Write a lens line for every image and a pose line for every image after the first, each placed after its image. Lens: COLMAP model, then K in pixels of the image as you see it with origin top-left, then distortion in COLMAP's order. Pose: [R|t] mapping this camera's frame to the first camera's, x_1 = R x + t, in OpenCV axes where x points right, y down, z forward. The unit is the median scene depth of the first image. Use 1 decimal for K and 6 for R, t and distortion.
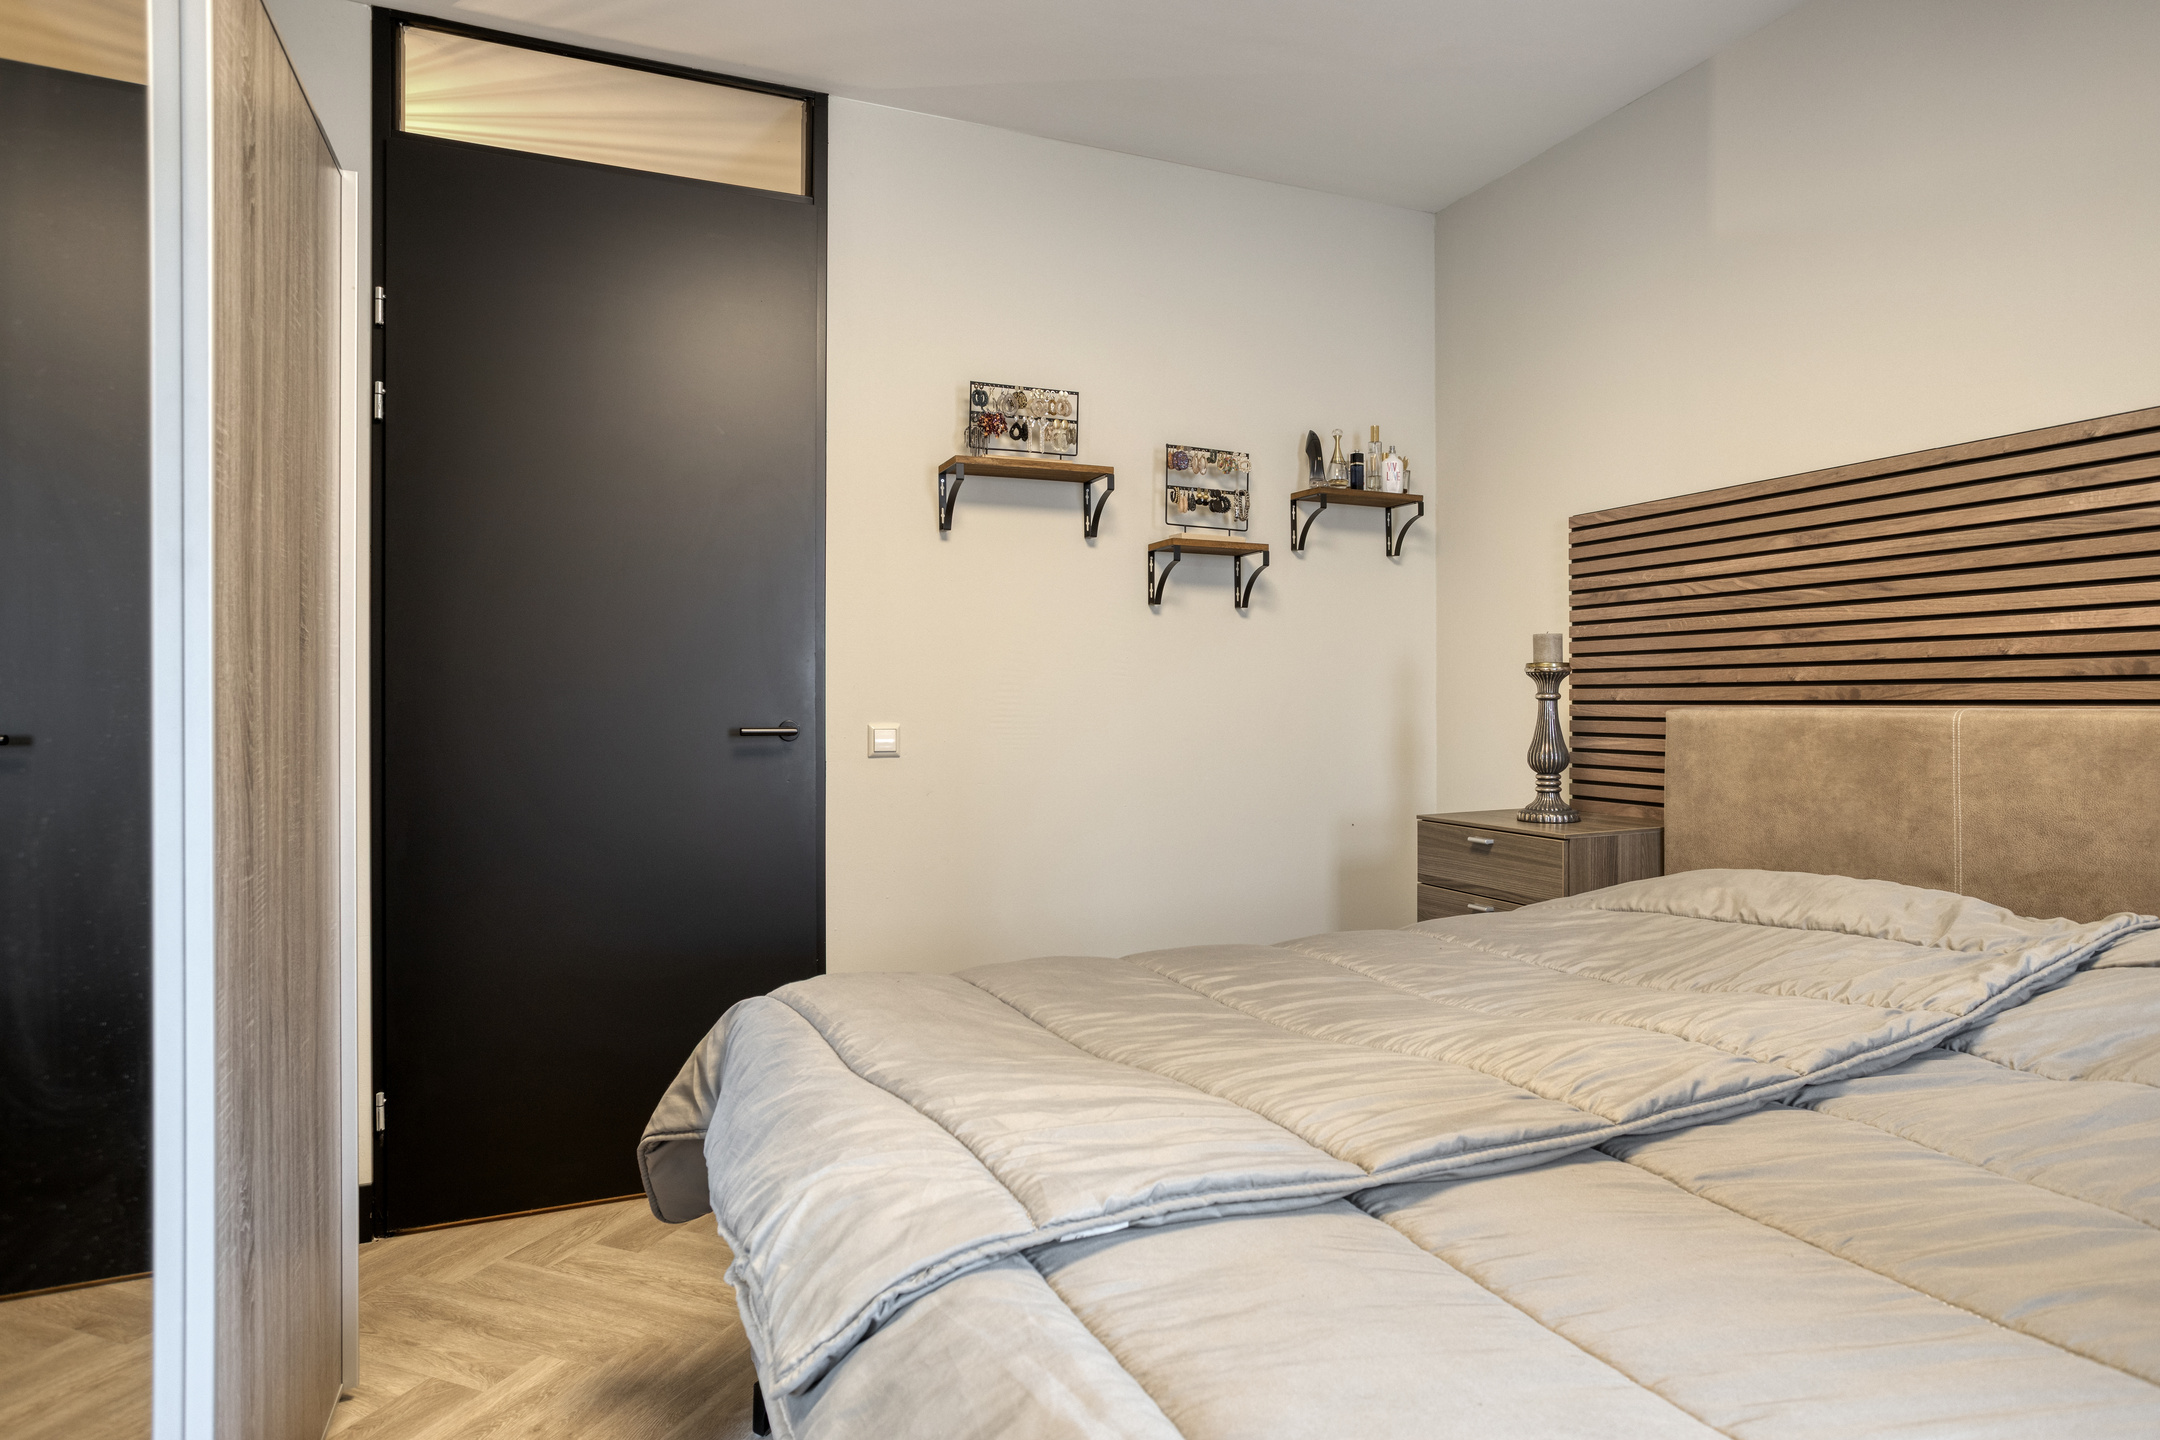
lens RADIAL K [[1198.2, 0, 1079.4], [0, 1198.2, 712.9], [0, 0, 1]] dist [-0.031202, 0.027866]
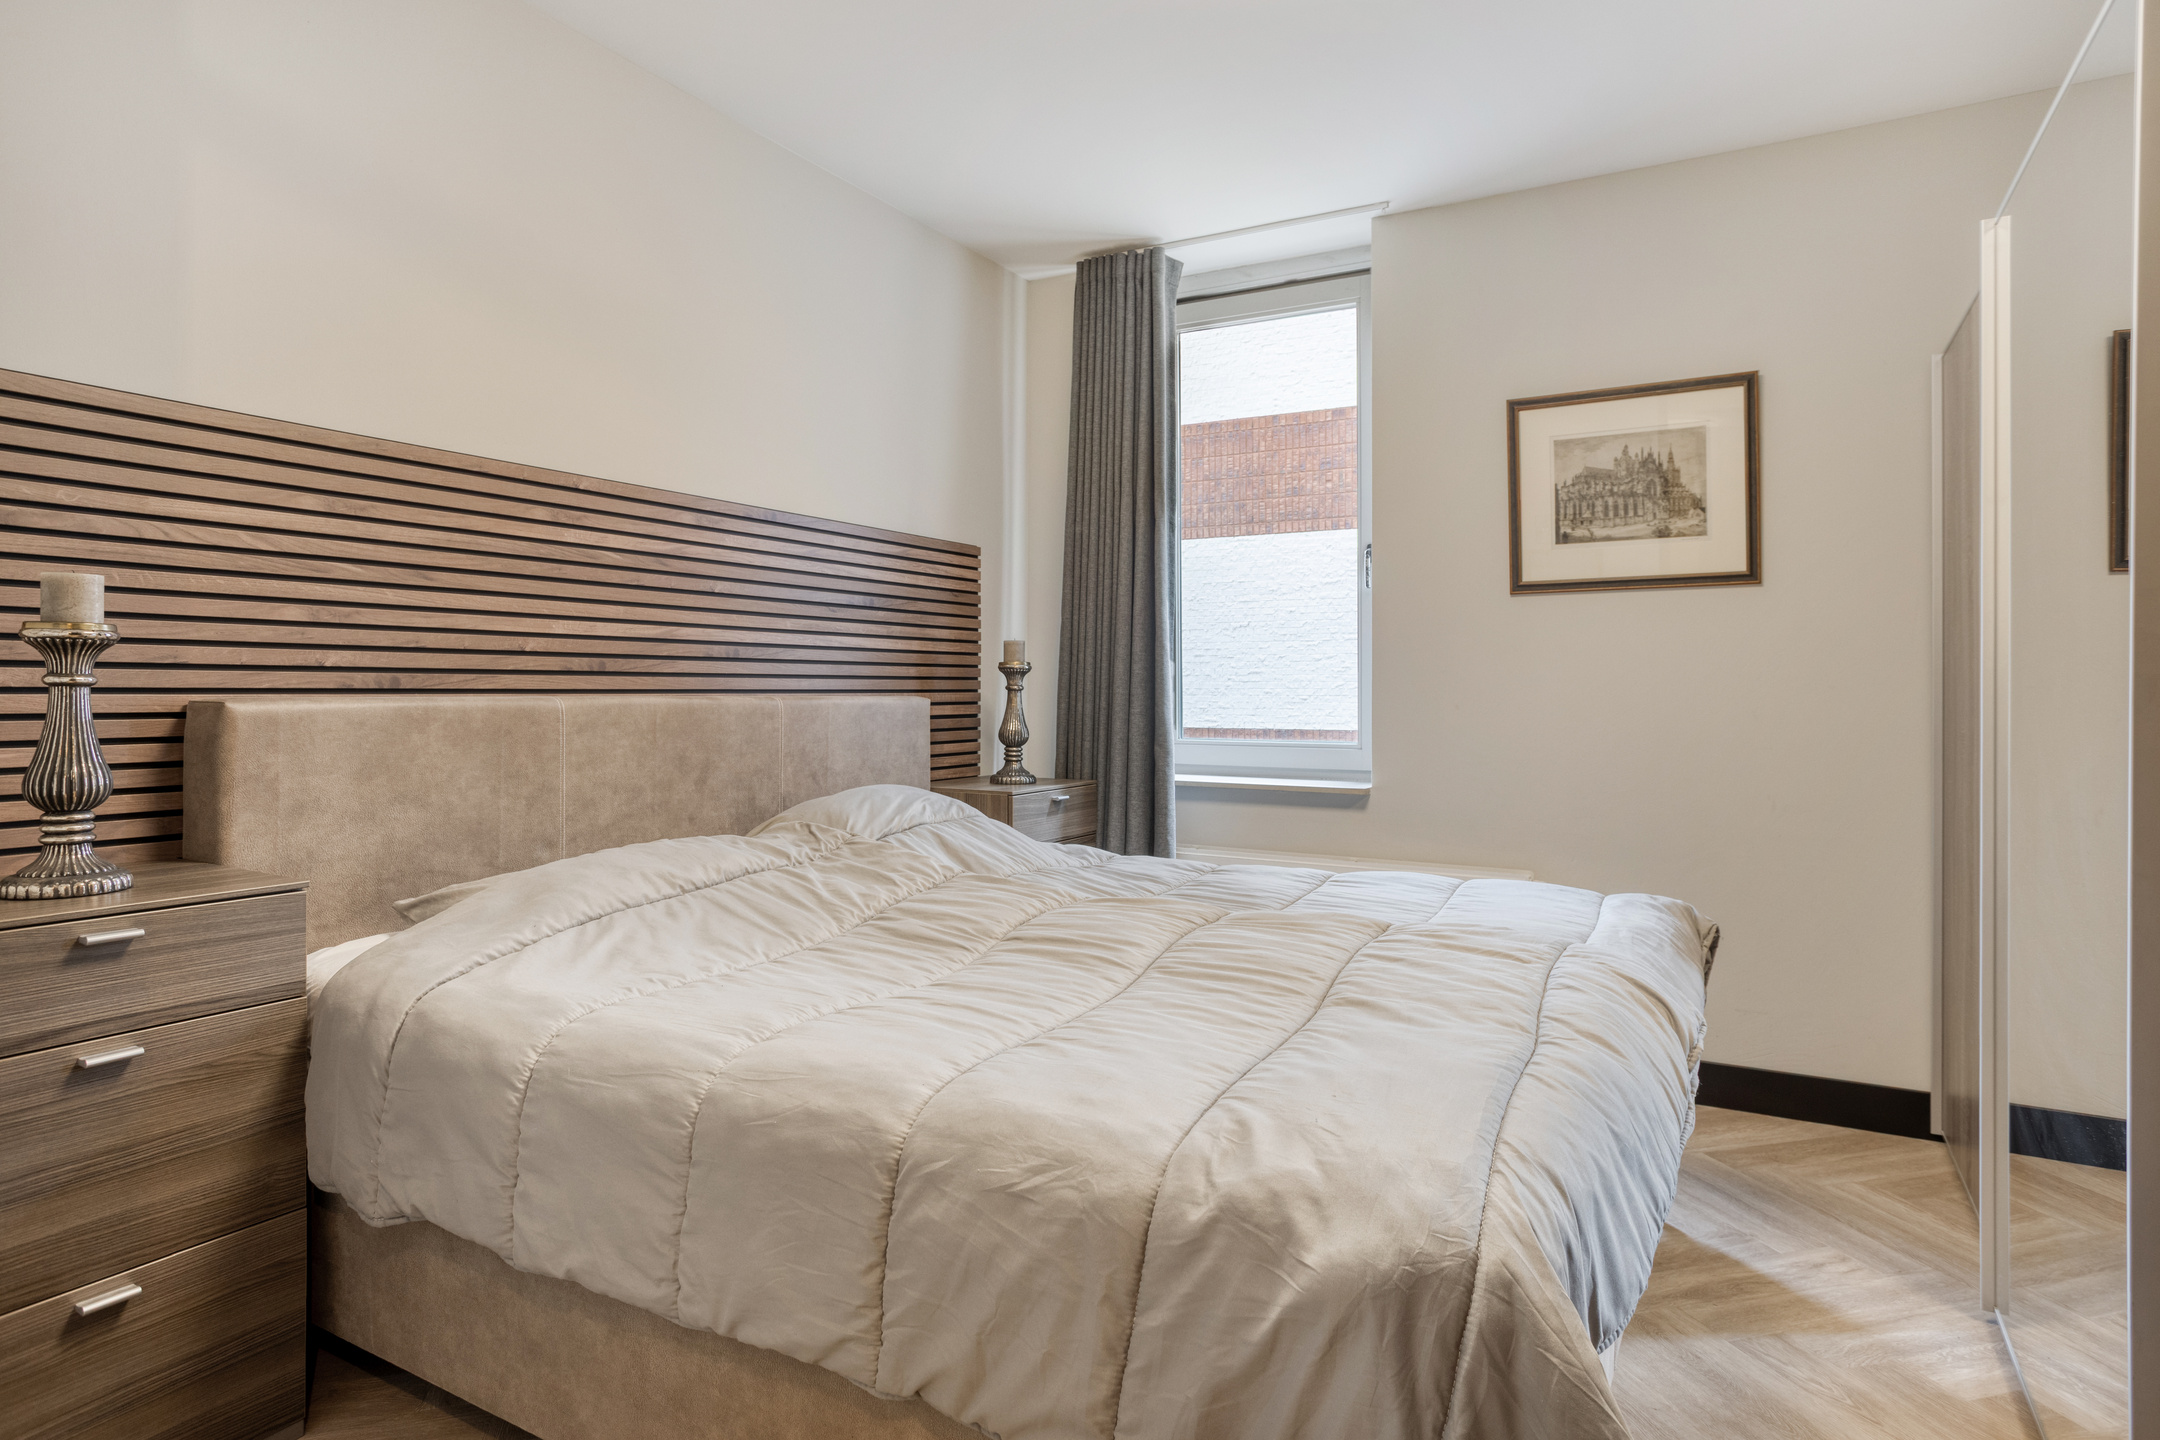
lens RADIAL K [[1198.2, 0, 1081.1], [0, 1198.2, 707.8], [0, 0, 1]] dist [-0.031202, 0.027866]
pose [[-0.602345, -0.014744, 0.798100, -0.456048], [0.001013, 0.999814, 0.019234, -0.013341], [-0.798235, 0.012394, -0.602218, 1.160765]]
